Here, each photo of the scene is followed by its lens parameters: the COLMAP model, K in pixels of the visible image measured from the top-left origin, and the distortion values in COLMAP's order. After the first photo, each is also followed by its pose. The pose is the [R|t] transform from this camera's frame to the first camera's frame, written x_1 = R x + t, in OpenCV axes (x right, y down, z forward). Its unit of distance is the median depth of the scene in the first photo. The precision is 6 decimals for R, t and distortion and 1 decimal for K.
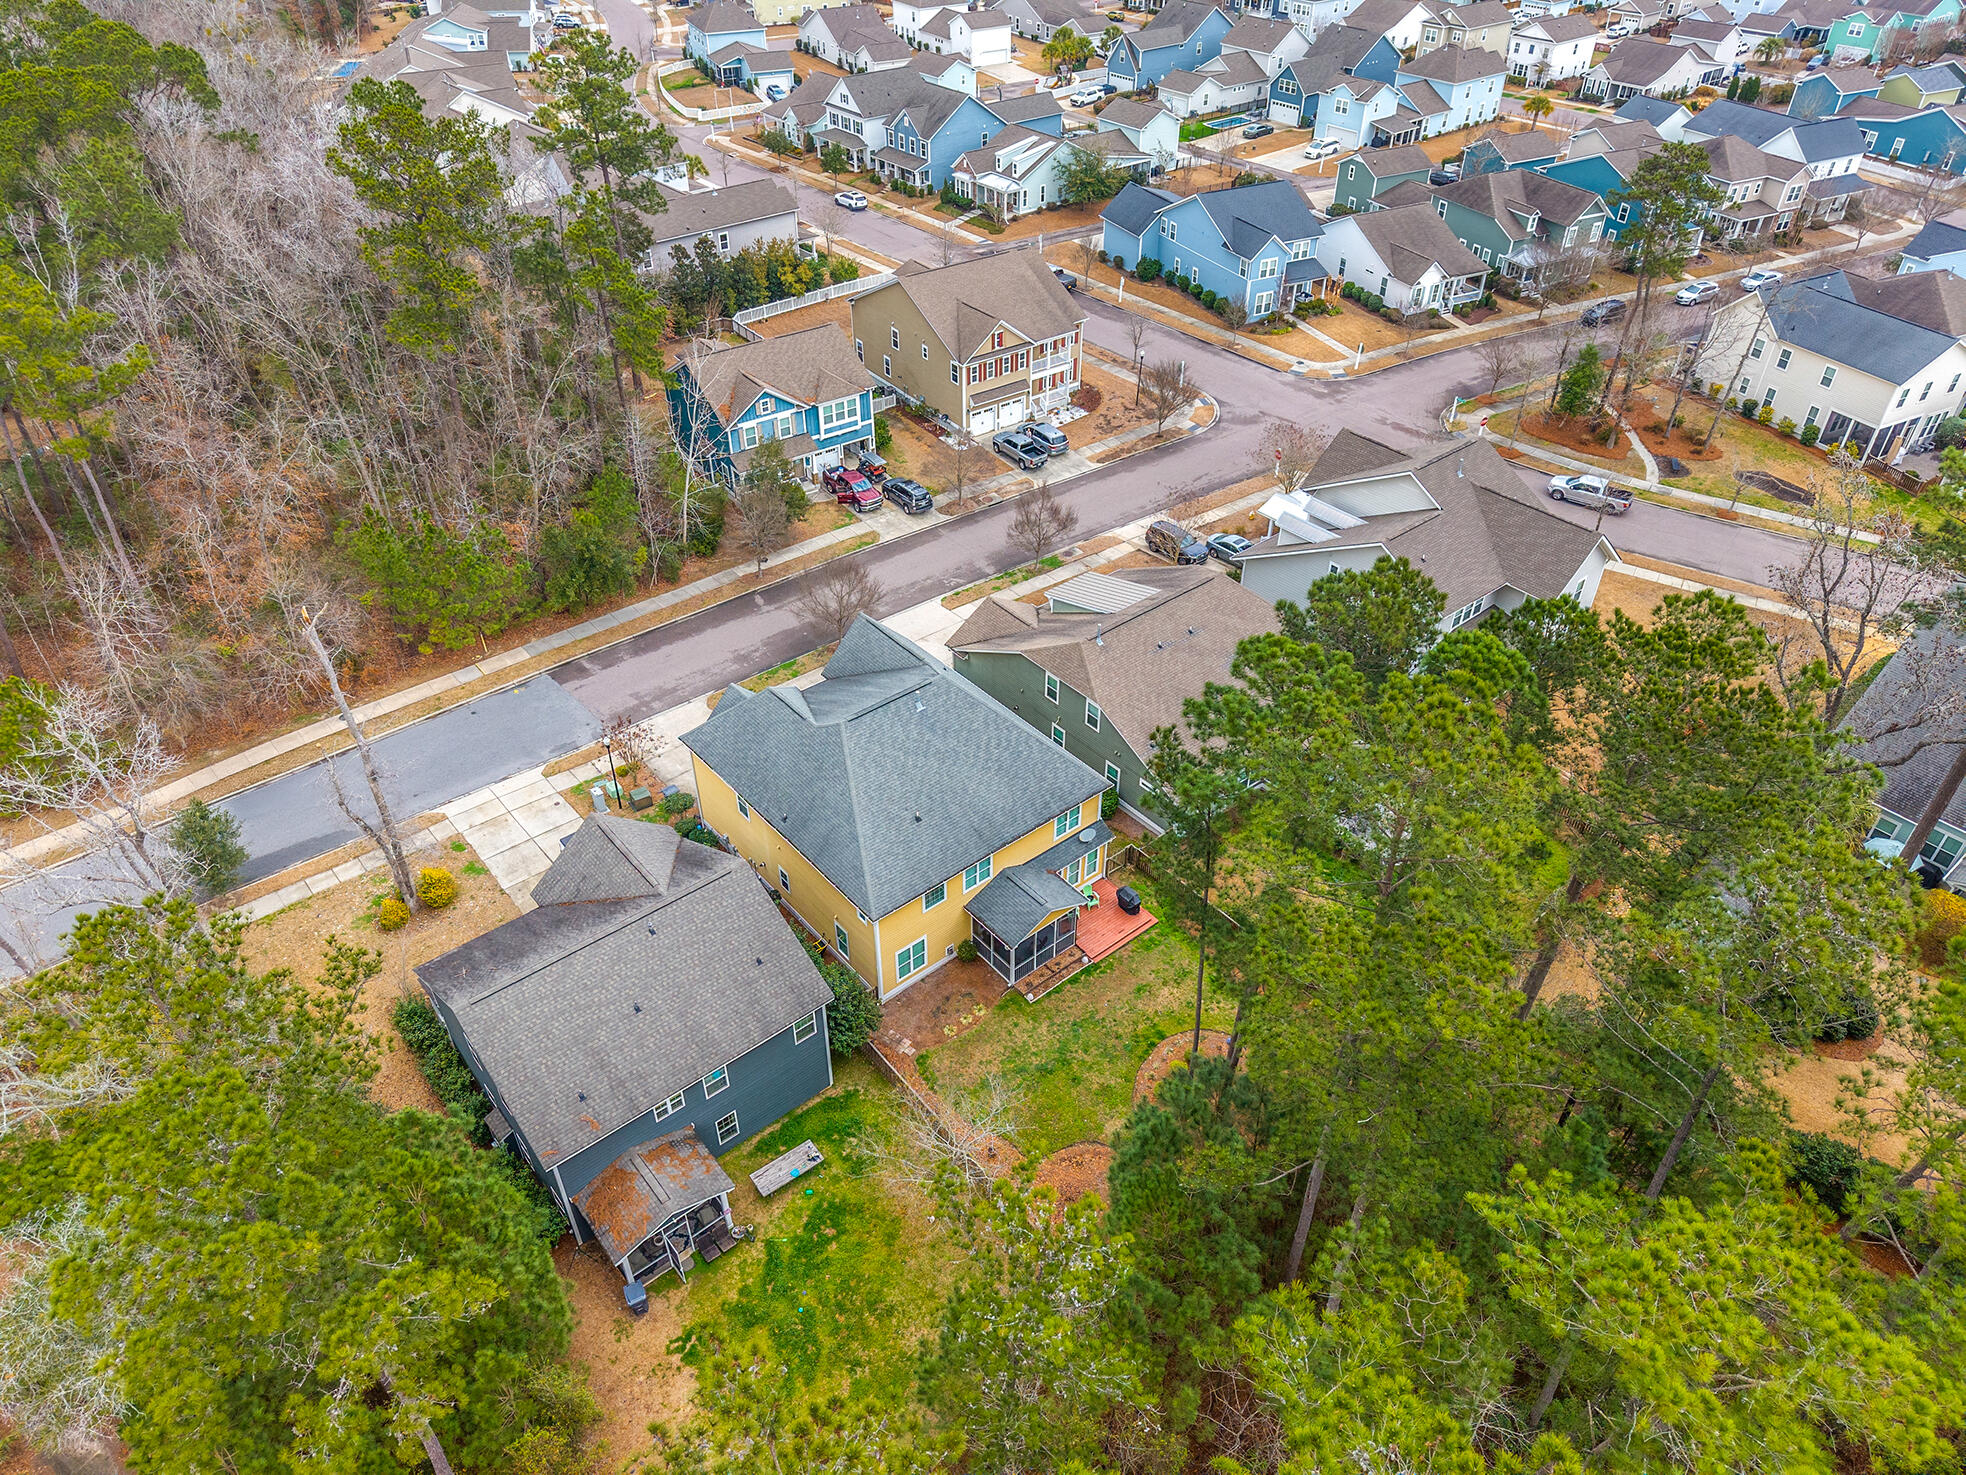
lens RADIAL K [[1307.4, 0, 992.7], [0, 1307.4, 746.5], [0, 0, 1]] dist [0.008765, -0.011848]
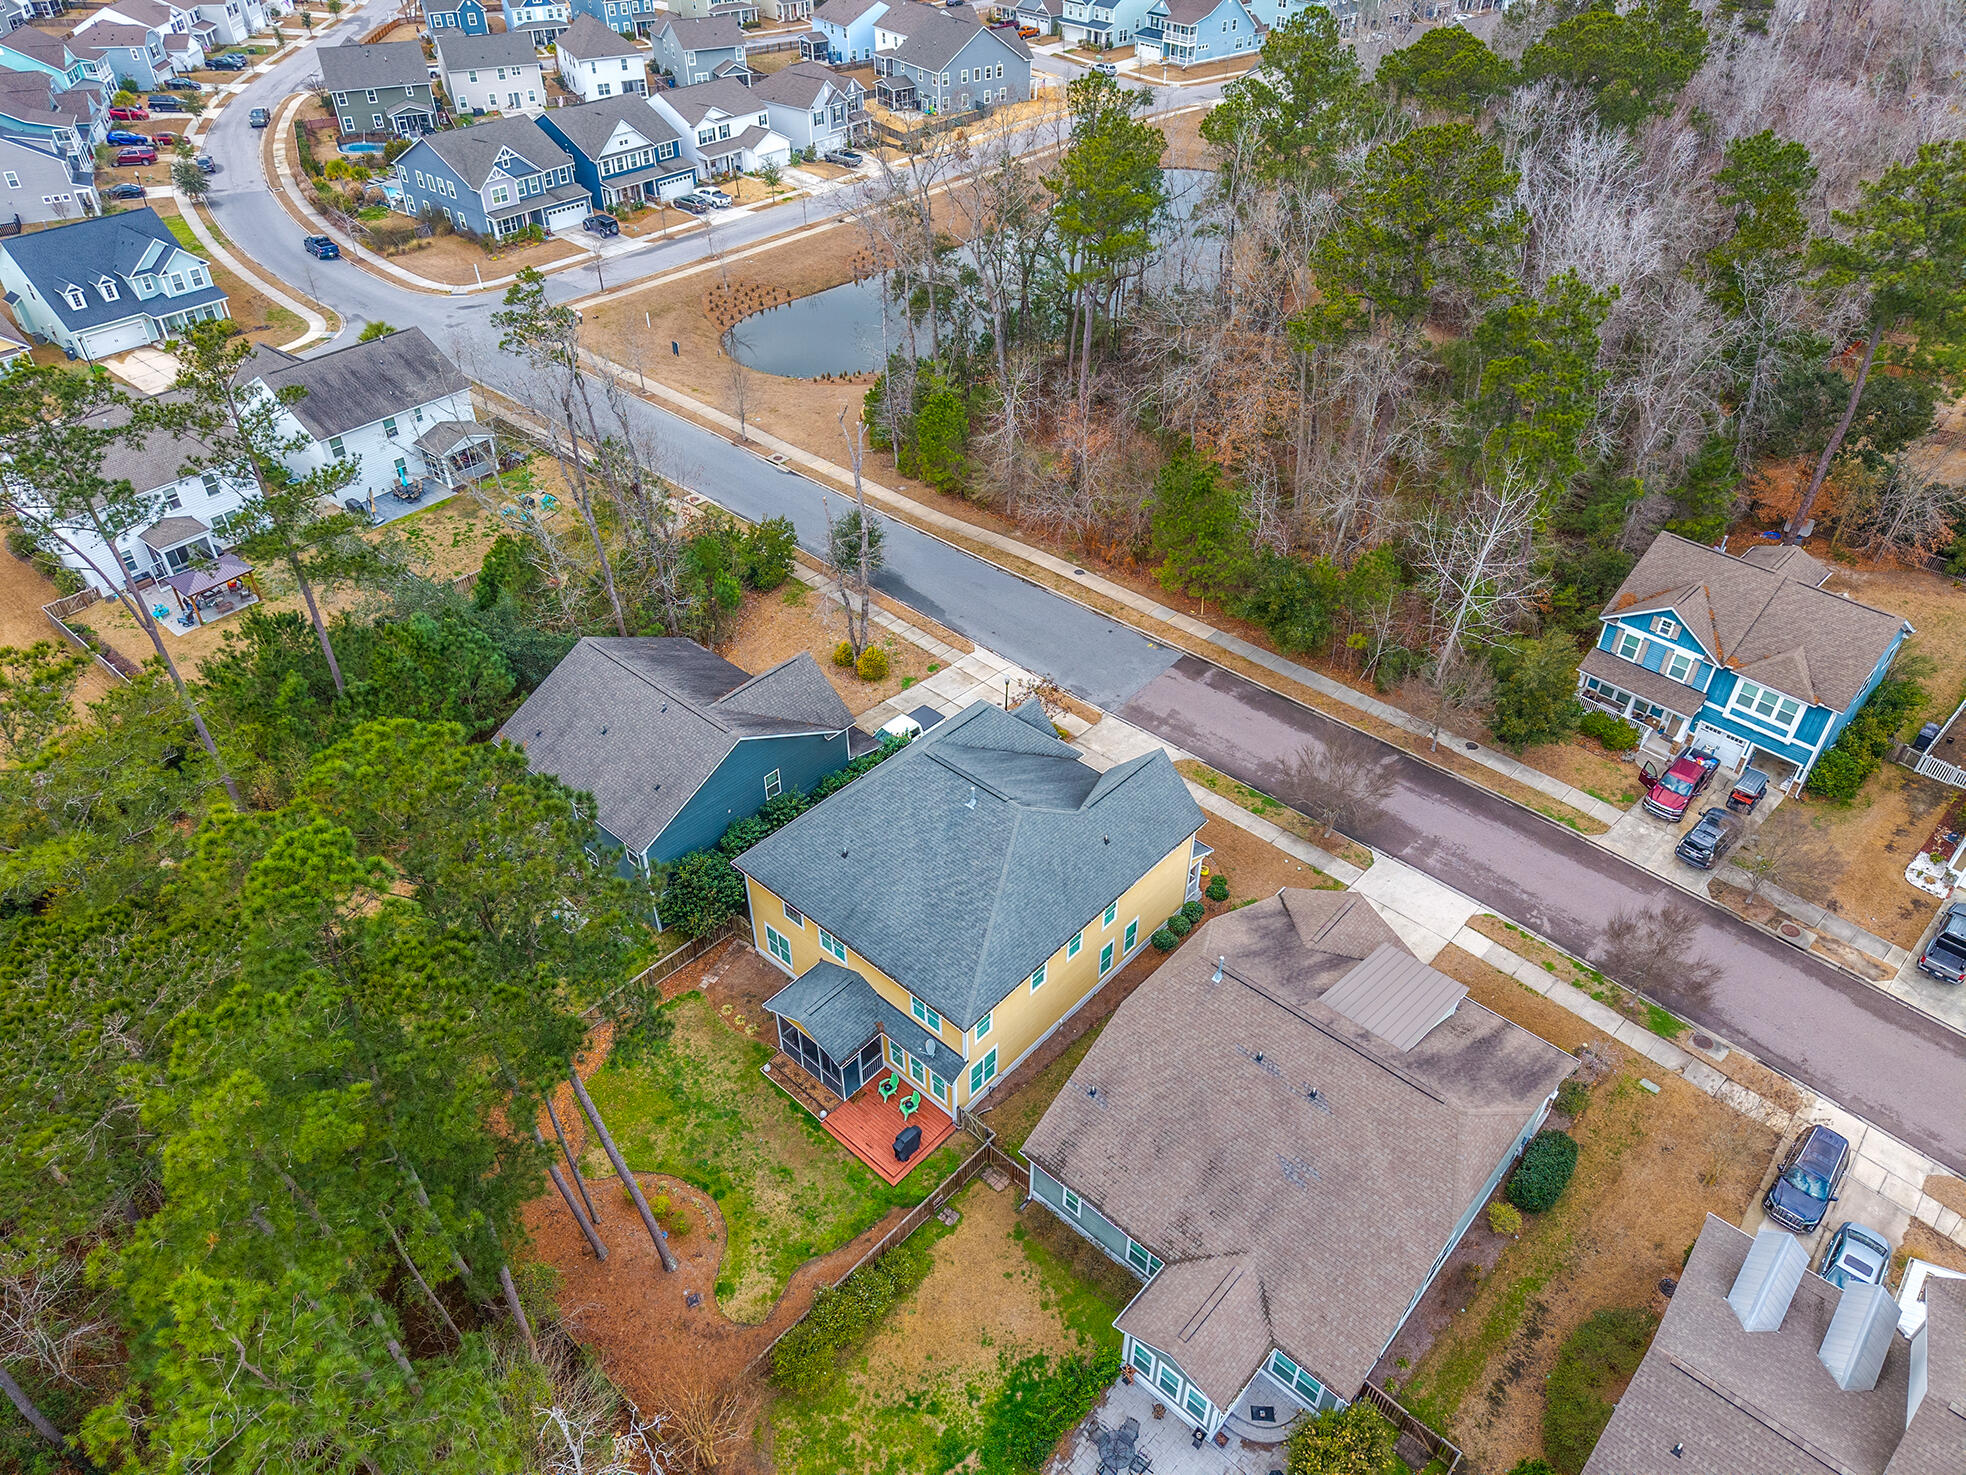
lens RADIAL K [[1307.4, 0, 990.1], [0, 1307.4, 727.1], [0, 0, 1]] dist [0.008765, -0.011848]
pose [[0.137304, 0.598653, -0.789153, 0.409897], [-0.615227, 0.675933, 0.405722, -0.288657], [0.776301, 0.429801, 0.461116, 0.368278]]
